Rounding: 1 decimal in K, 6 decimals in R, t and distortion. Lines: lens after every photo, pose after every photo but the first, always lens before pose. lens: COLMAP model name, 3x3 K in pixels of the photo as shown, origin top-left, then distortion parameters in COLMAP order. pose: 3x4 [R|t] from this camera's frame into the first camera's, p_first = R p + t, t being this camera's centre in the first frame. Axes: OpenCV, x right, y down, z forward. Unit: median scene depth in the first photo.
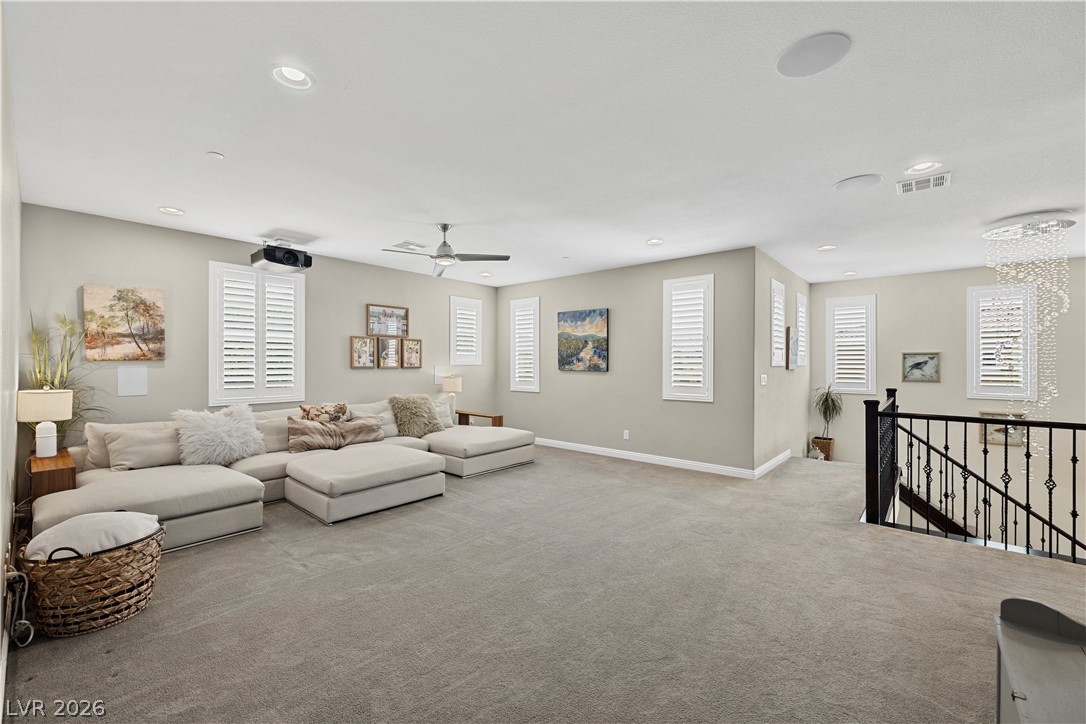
lens RADIAL K [[455.1, 0, 549.6], [0, 455.1, 360.4], [0, 0, 1]] dist [0.008220, -0.001023]
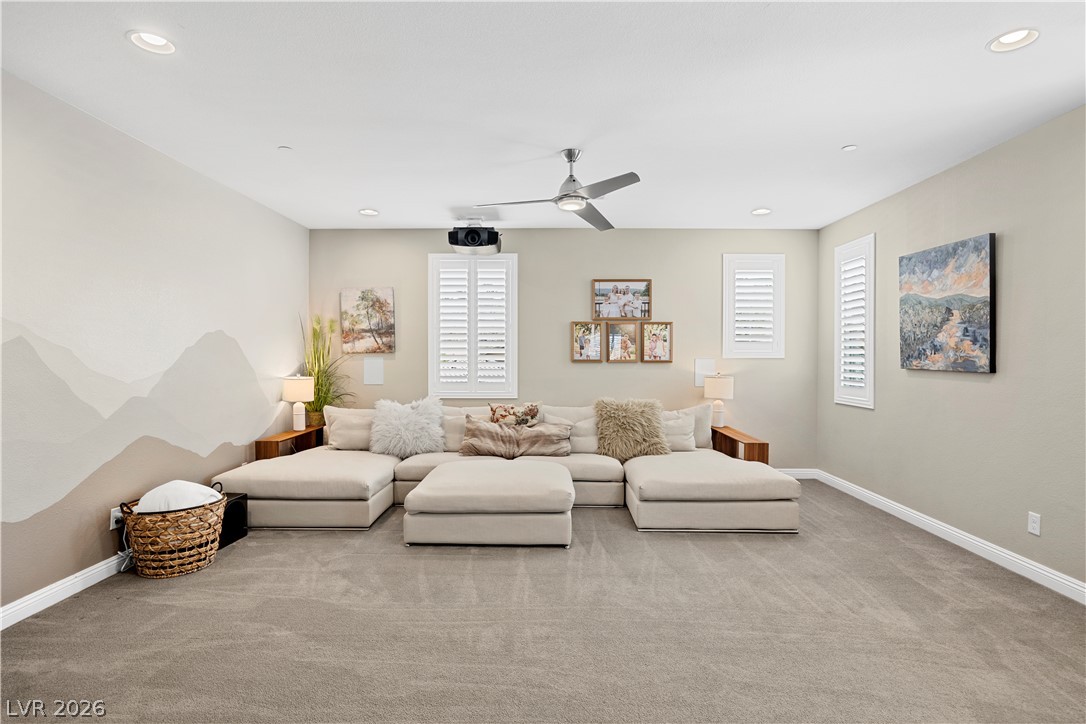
lens RADIAL K [[556.0, 0, 542.8], [0, 556.0, 361.6], [0, 0, 1]] dist [-0.007441, -0.000171]
pose [[0.631547, 0.007861, -0.775298, 0.351675], [0.004316, 0.999897, 0.013653, 0.003872], [0.775326, -0.011969, 0.631448, 0.402882]]
